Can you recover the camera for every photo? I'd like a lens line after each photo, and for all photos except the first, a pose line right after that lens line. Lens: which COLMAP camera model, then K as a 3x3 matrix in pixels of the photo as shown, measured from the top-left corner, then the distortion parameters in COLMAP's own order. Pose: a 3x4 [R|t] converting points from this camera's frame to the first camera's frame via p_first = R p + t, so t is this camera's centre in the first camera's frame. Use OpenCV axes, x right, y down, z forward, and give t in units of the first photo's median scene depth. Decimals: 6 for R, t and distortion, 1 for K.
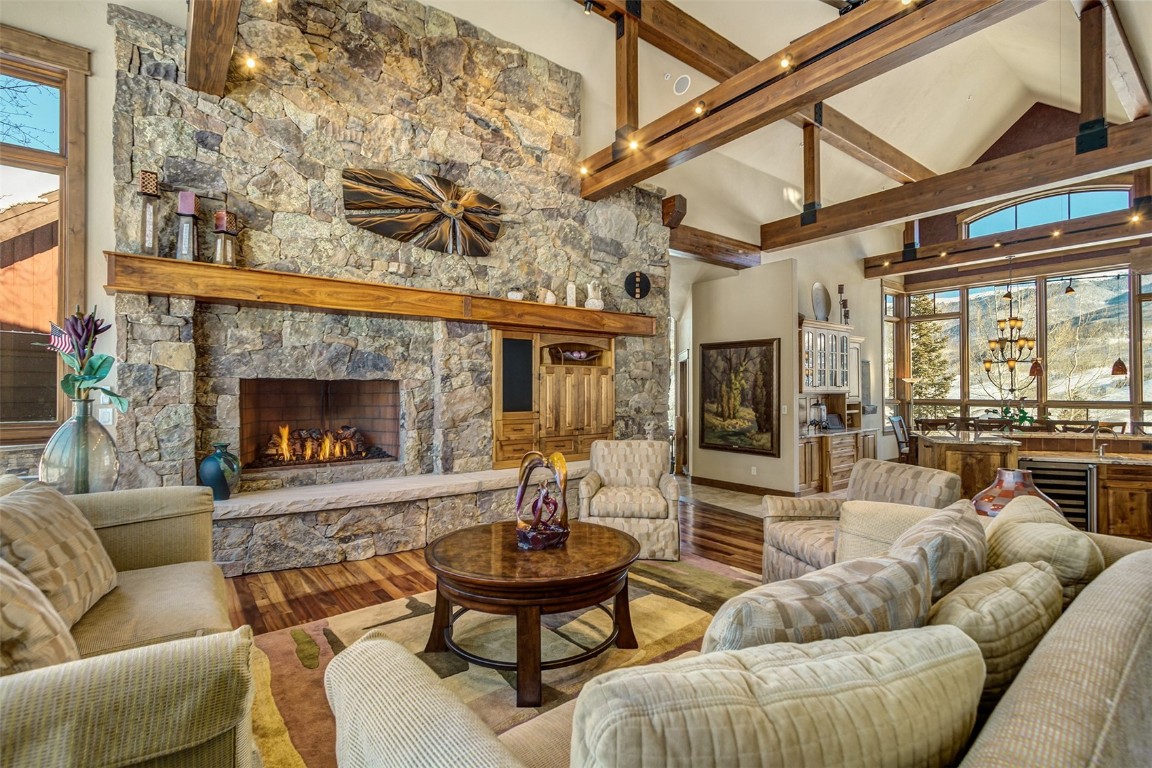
lens RADIAL K [[547.2, 0, 564.5], [0, 547.2, 384.2], [0, 0, 1]] dist [0.006482, -0.003402]
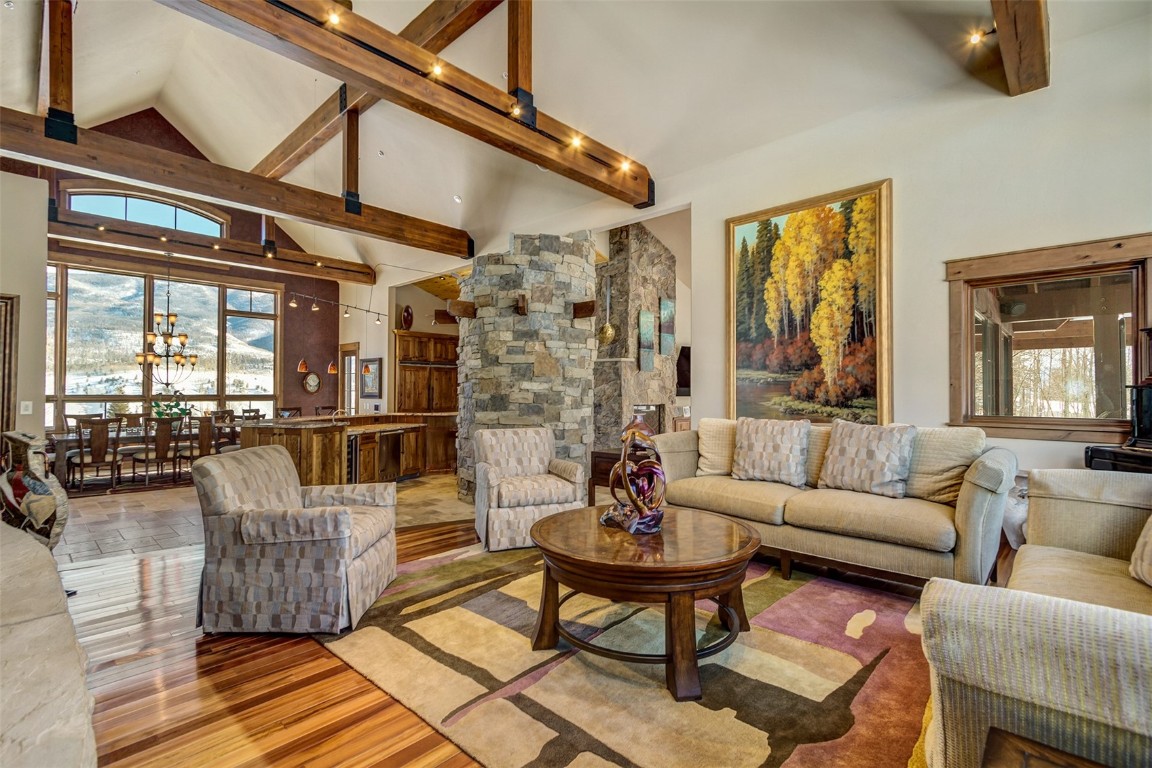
lens RADIAL K [[547.2, 0, 579.6], [0, 547.2, 379.6], [0, 0, 1]] dist [0.006482, -0.003402]
pose [[-0.149085, 0.020159, 0.988619, -0.505685], [-0.011588, 0.999688, -0.022132, 0.027881], [-0.988756, -0.014756, -0.148805, 0.644649]]
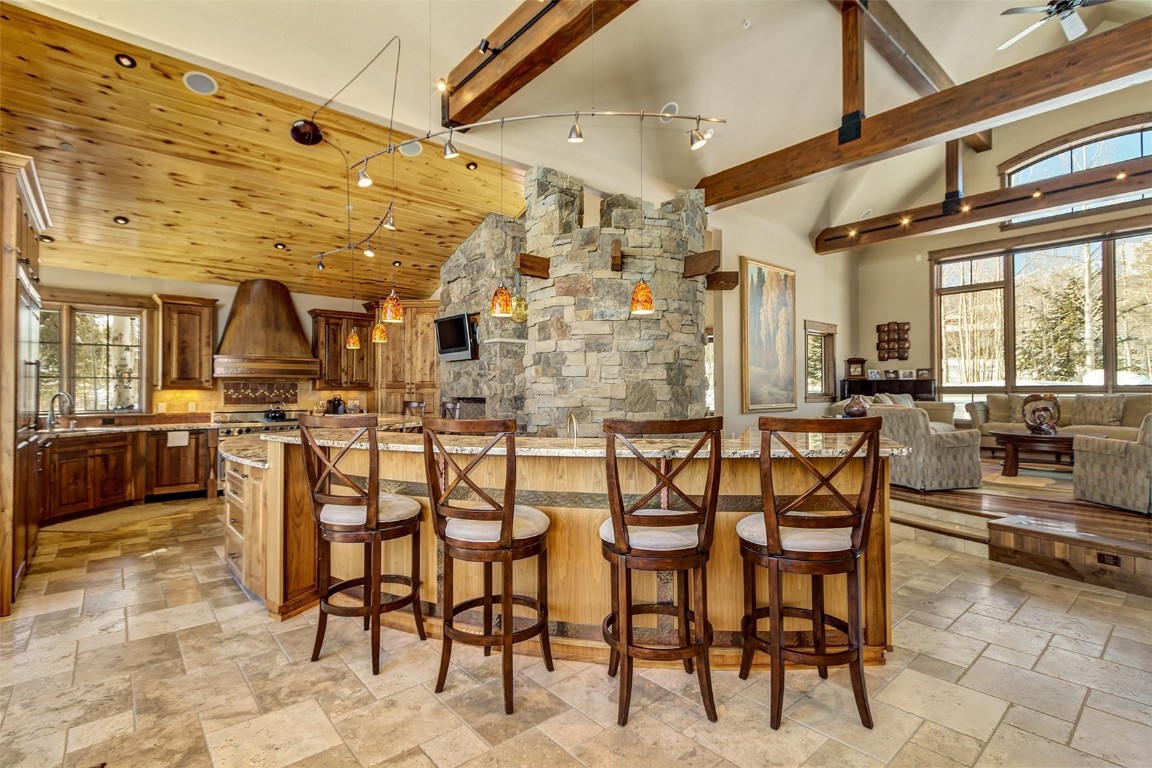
lens RADIAL K [[547.2, 0, 582.0], [0, 547.2, 385.5], [0, 0, 1]] dist [0.006482, -0.003402]
pose [[-0.997976, 0.002934, -0.063523, 1.068245], [0.004216, 0.999790, -0.020058, 0.066306], [0.063451, -0.020285, -0.997779, 1.668654]]
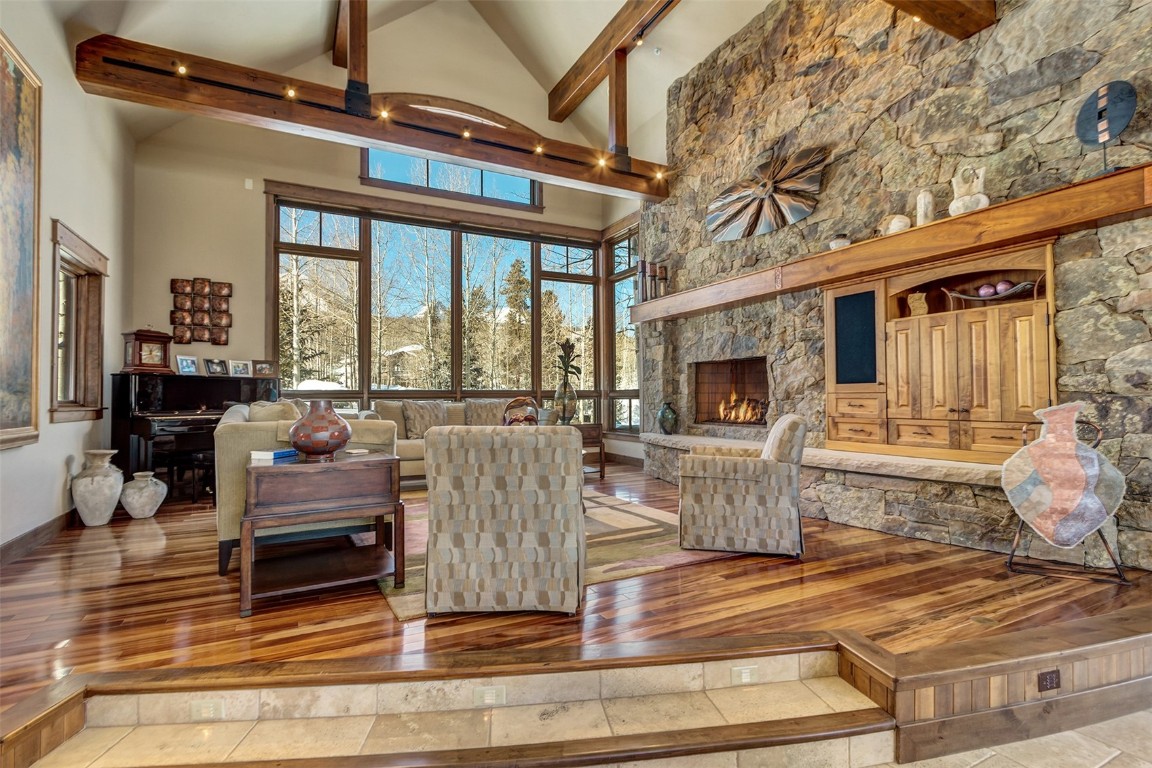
lens RADIAL K [[547.2, 0, 571.6], [0, 547.2, 389.3], [0, 0, 1]] dist [0.006482, -0.003402]
pose [[-0.188299, -0.012810, -0.982028, 0.815818], [0.016043, 0.999741, -0.016118, 0.067462], [0.981981, -0.018790, -0.188045, 0.760854]]
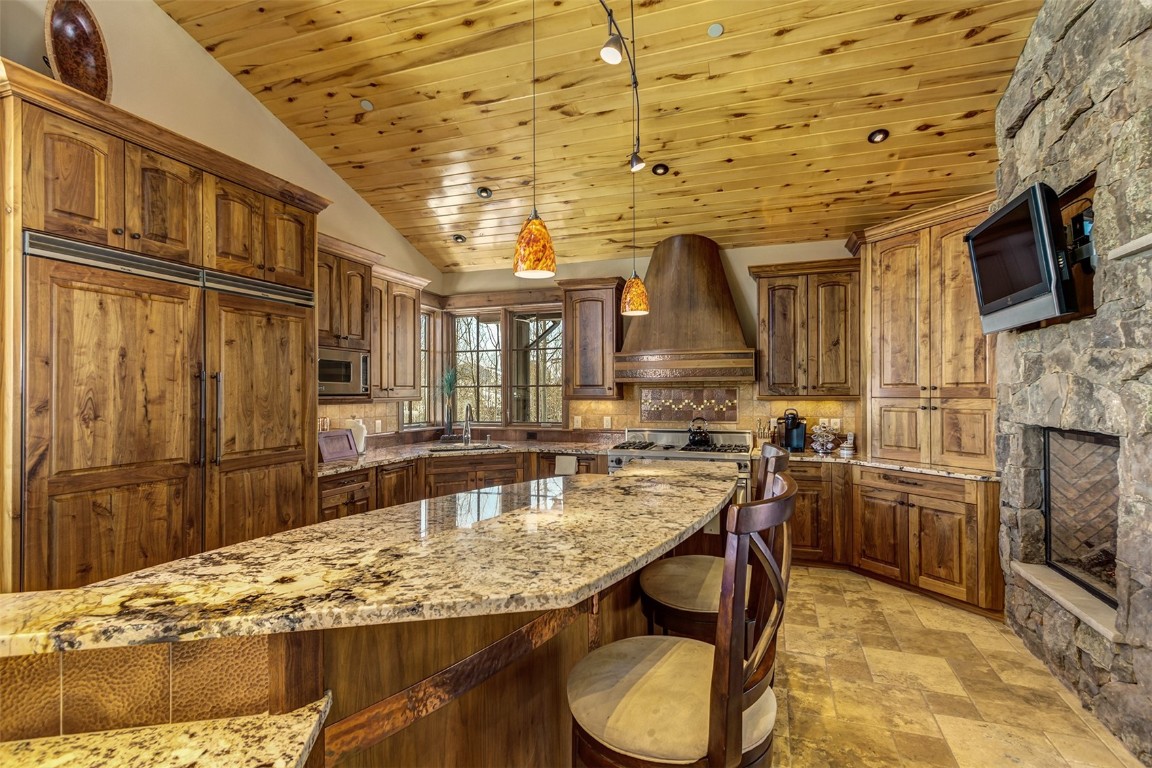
lens RADIAL K [[547.2, 0, 583.6], [0, 547.2, 388.8], [0, 0, 1]] dist [0.006482, -0.003402]
pose [[-0.542892, 0.009063, 0.839754, 1.089085], [-0.001321, 0.999931, -0.011645, 0.038042], [-0.839801, -0.007432, -0.542843, 0.886068]]
